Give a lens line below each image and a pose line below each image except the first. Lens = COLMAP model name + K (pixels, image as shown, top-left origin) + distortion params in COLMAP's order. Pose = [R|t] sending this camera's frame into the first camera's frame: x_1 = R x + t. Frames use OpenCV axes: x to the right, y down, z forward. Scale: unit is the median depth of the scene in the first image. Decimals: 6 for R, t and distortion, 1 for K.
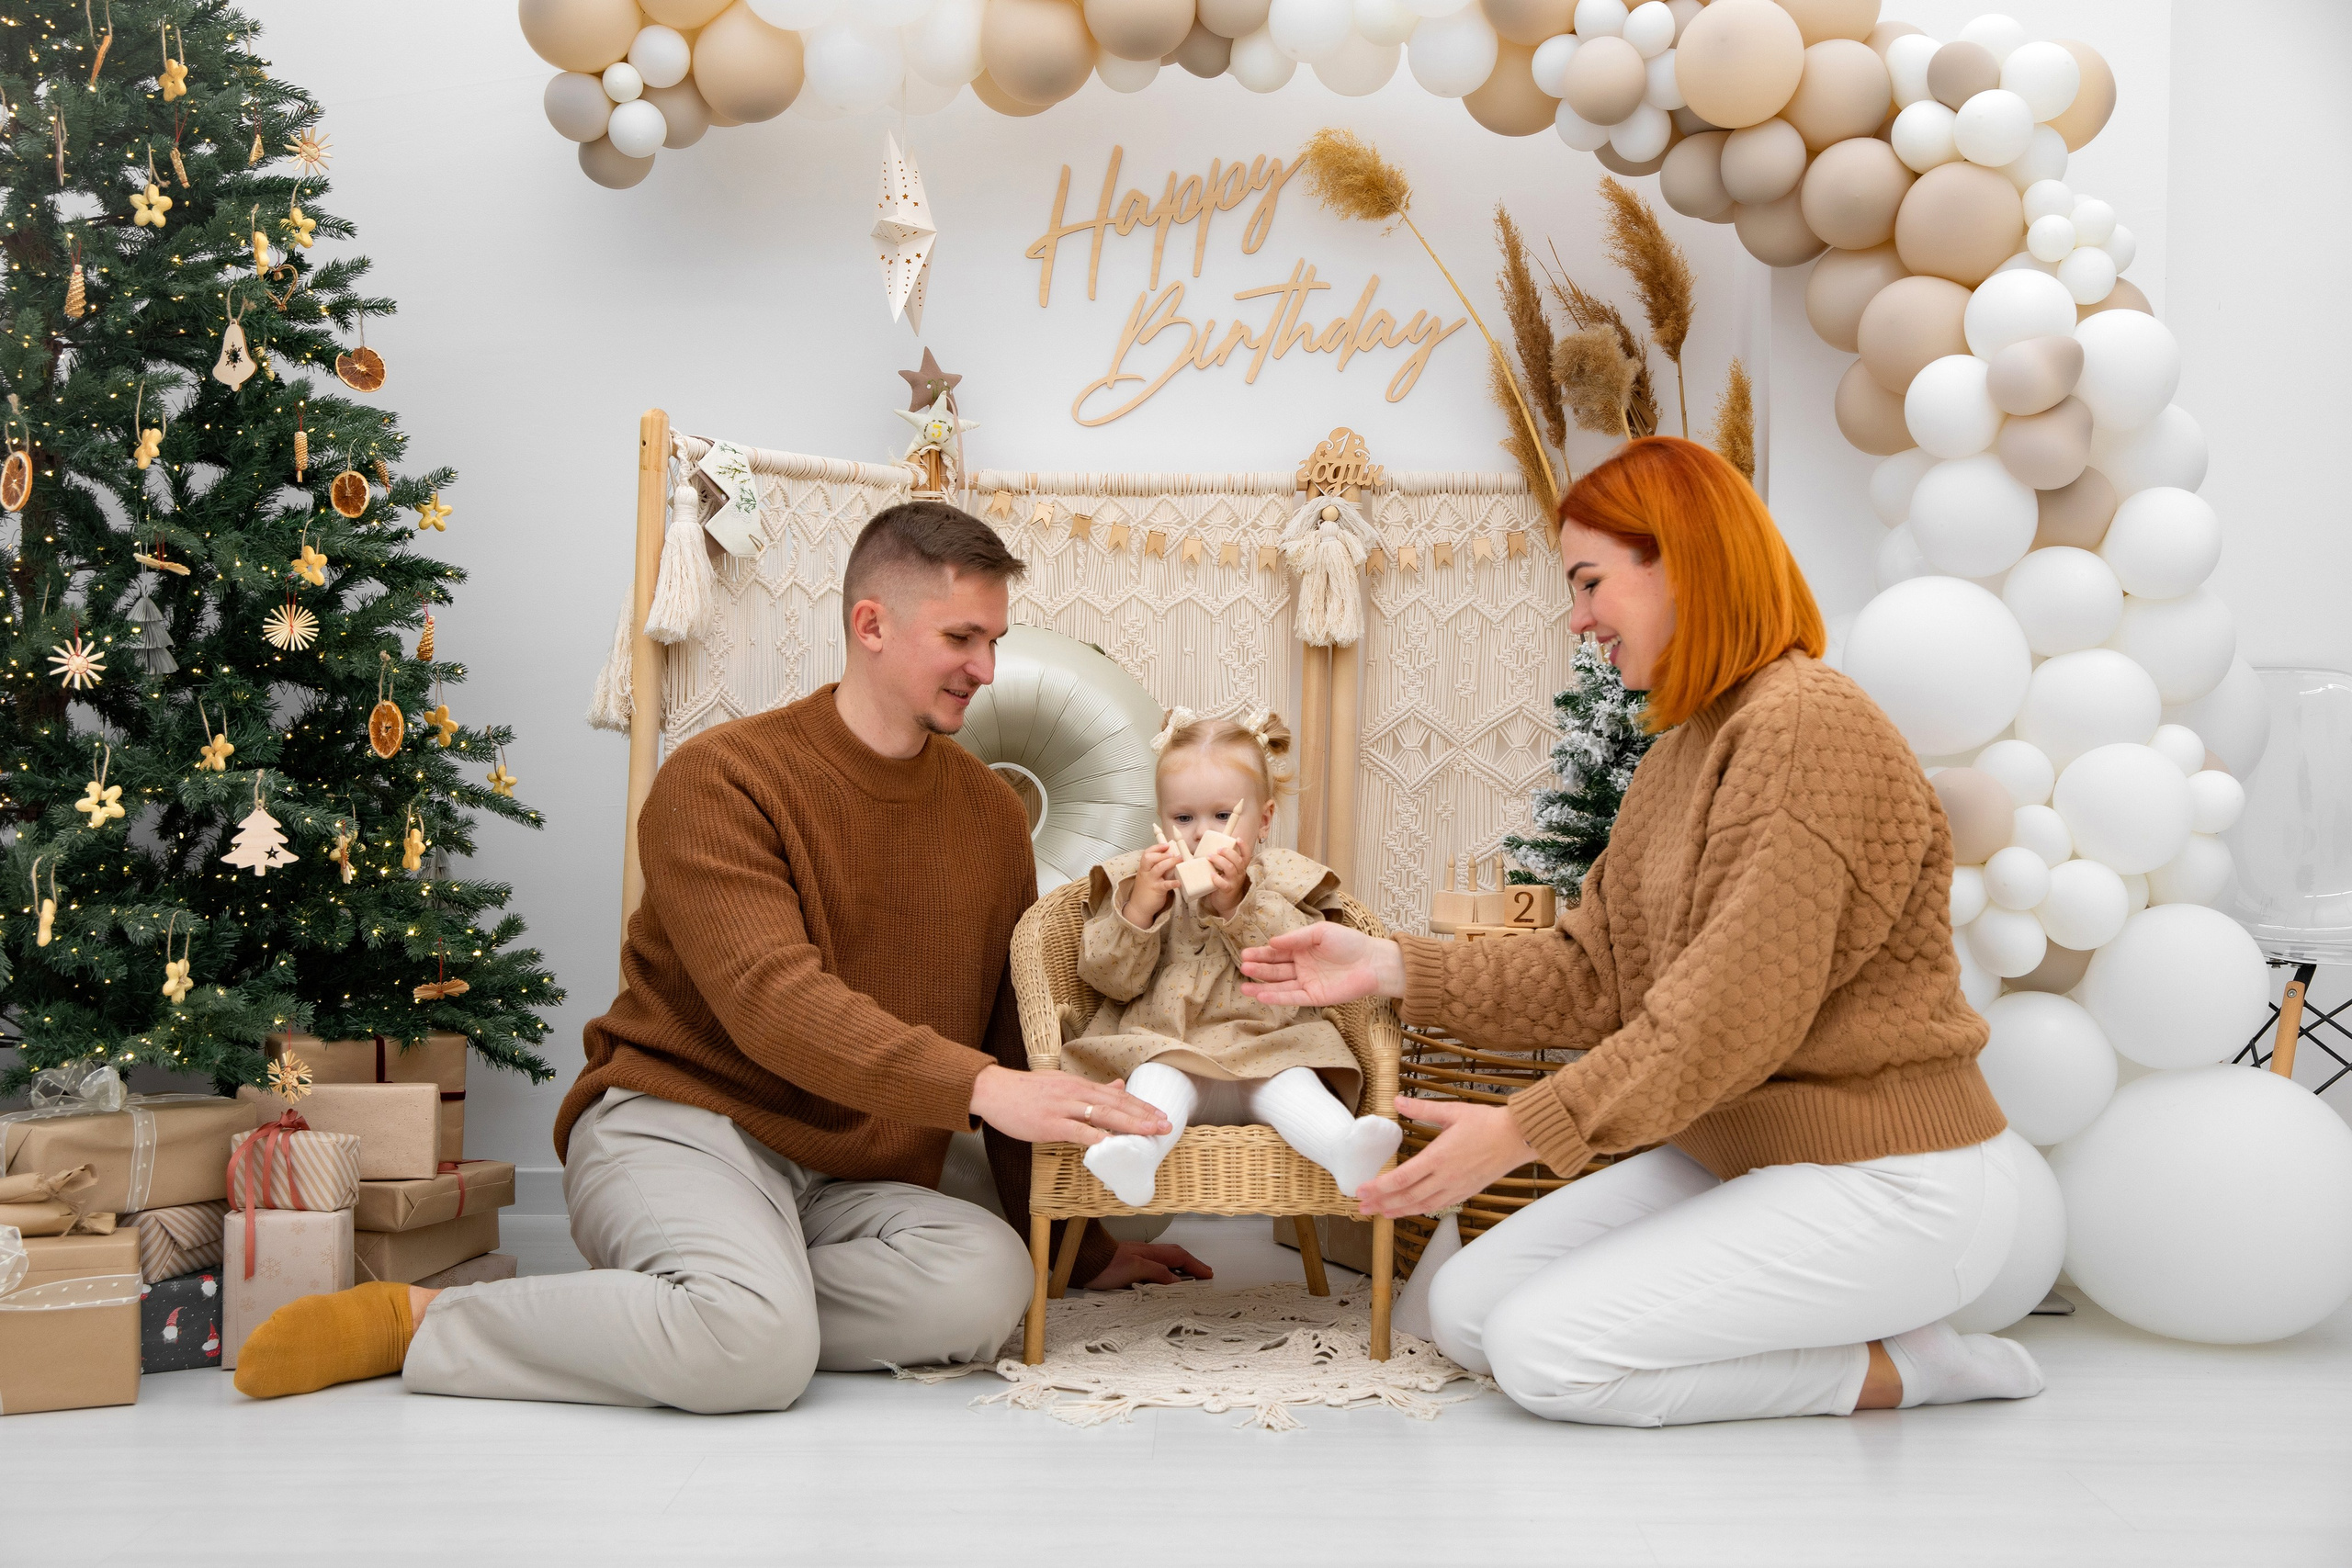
lens RADIAL K [[2625.1, 0, 1171.8], [0, 2625.1, 799.5], [0, 0, 1]] dist [0.011586, 0.000000]
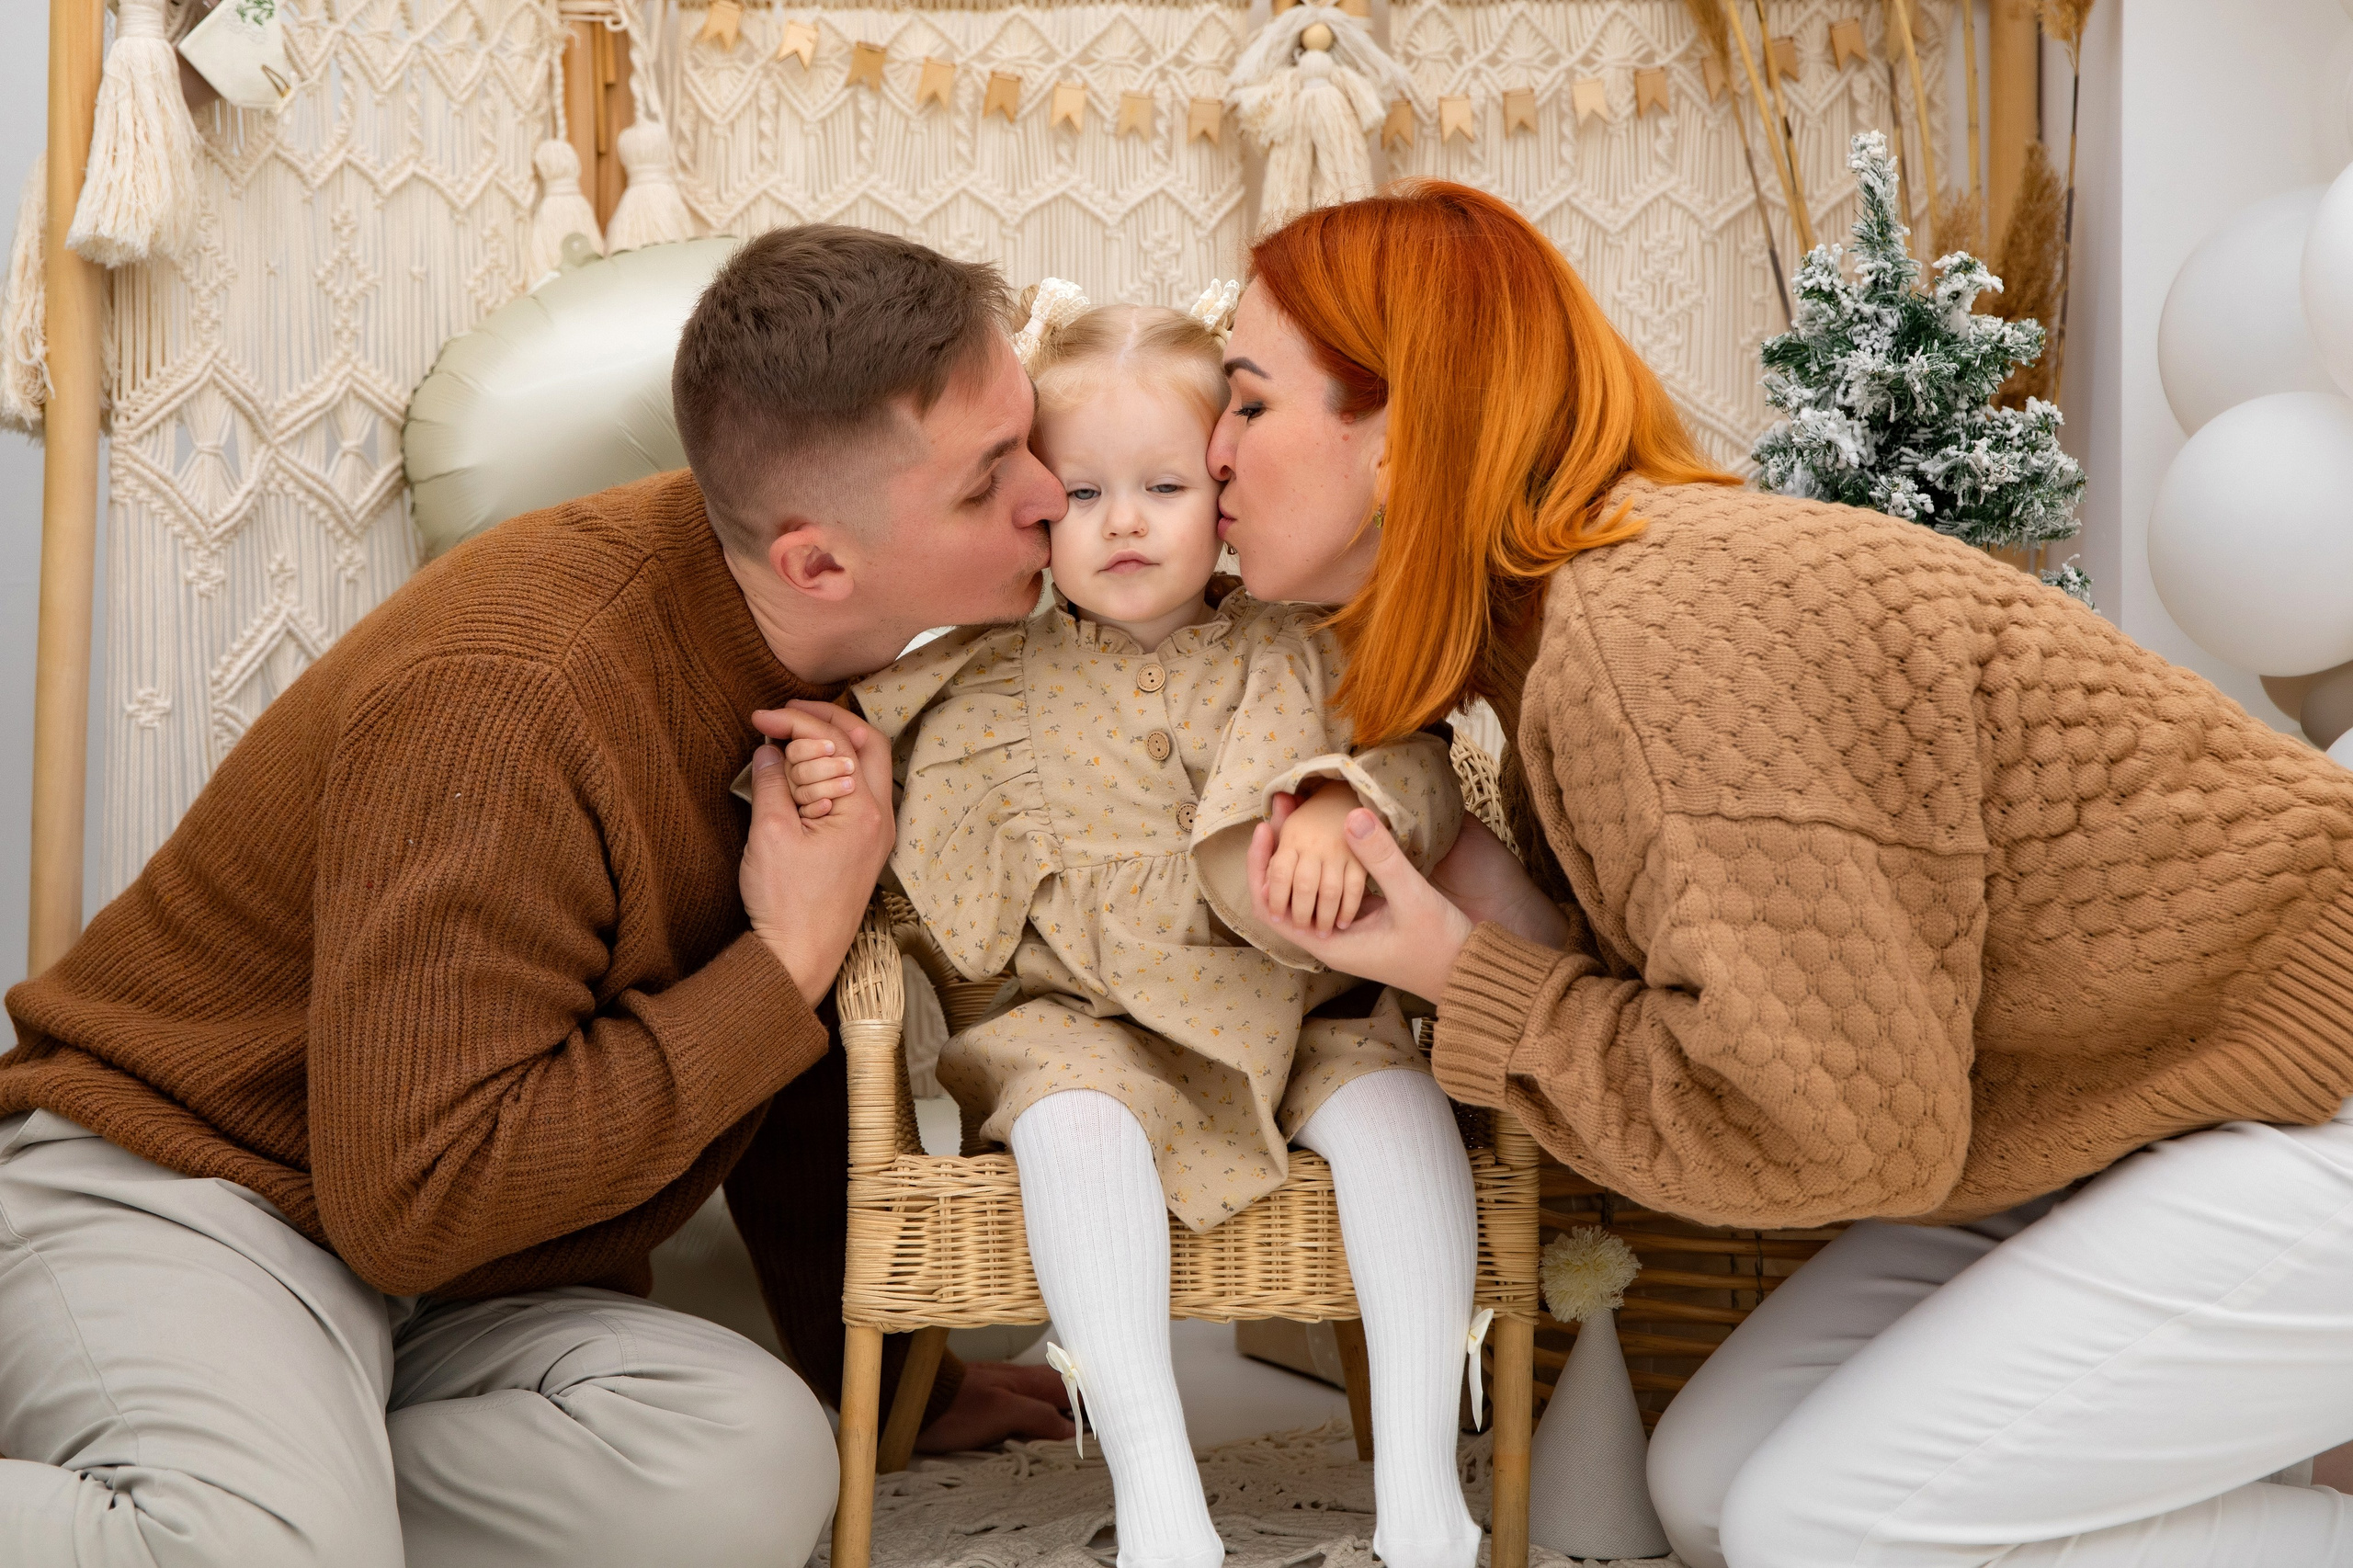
lens RADIAL K [[4104.1, 0, 1066.4], [0, 4104.1, 639.4], [0, 0, 1]] dist [0.082081, 0.000000]
pose [[0.999405, -0.011978, 0.032332, -0.025255], [0.011777, 0.999910, 0.006409, 0.013619], [-0.032406, -0.006025, 0.999457, 0.151047]]
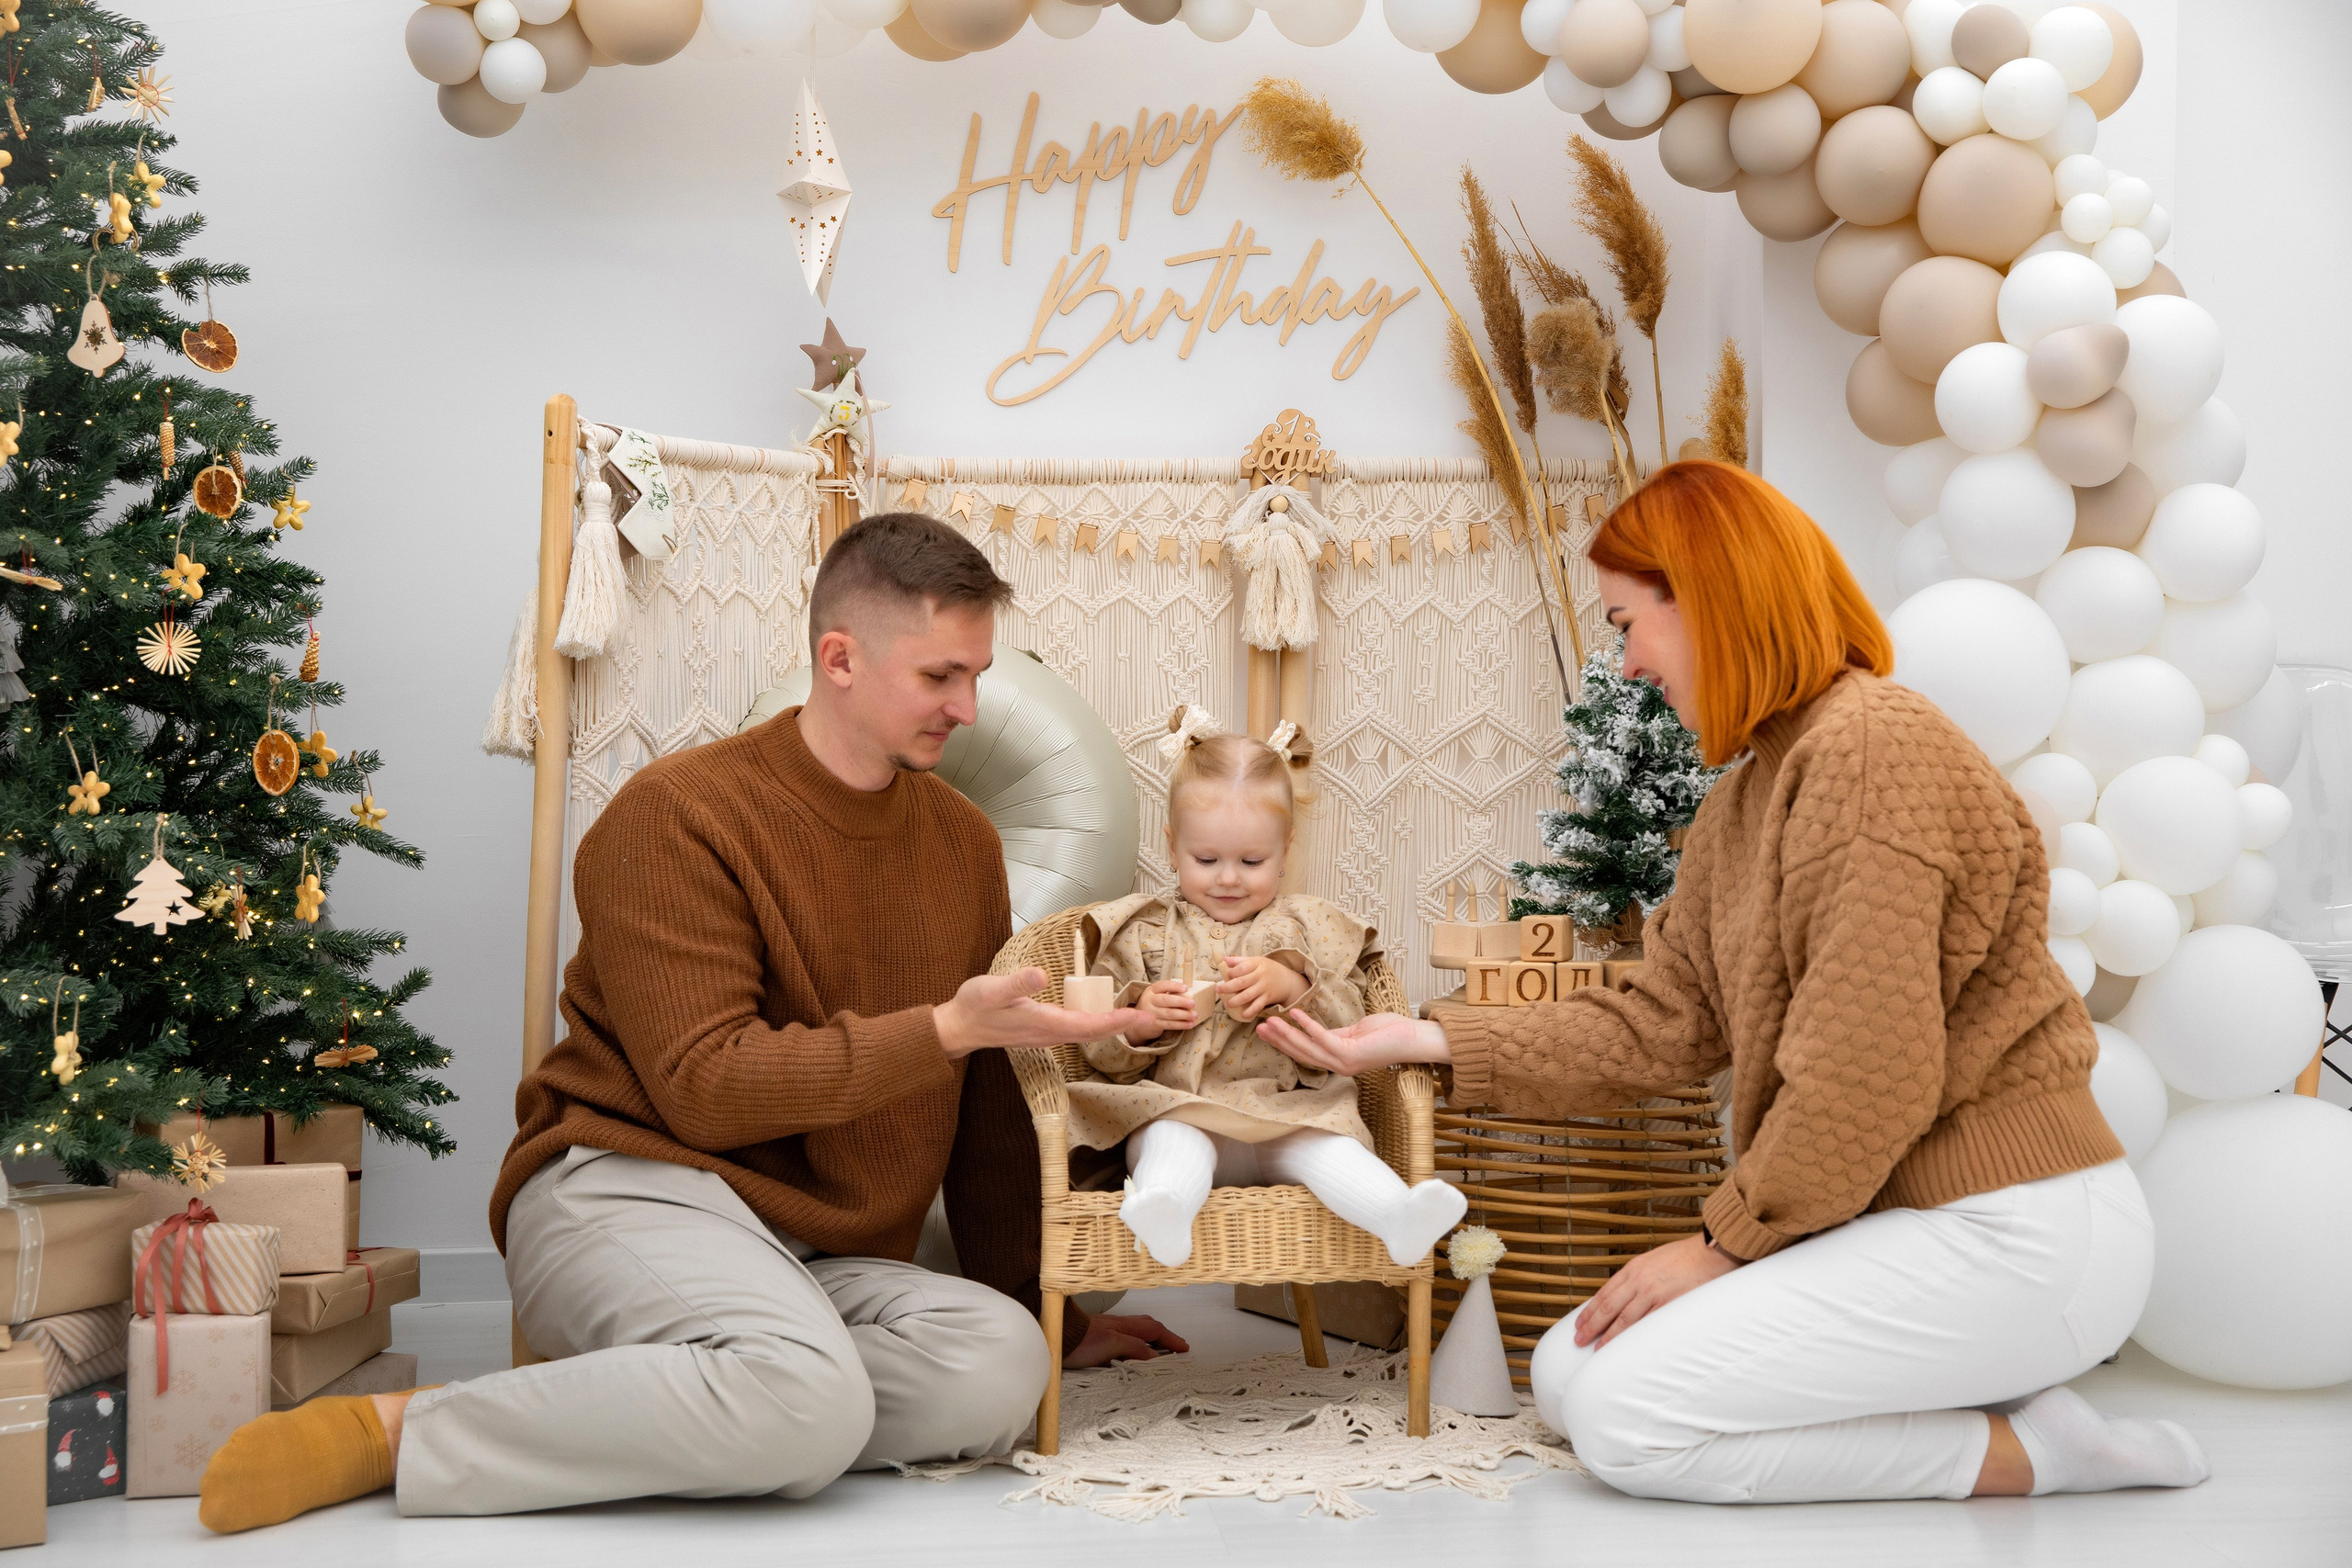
lens RADIAL K [[3028.5, 0, 1180.5], [0, 3028.5, 797.6], [0, 0, 1]] dist [0.055154, 0.000000]
pose [[0.993596, -0.012887, 0.112256, -0.105134], [0.012249, 0.999905, 0.006371, -0.016457], [-0.112328, -0.004956, 0.993659, -0.043323]]
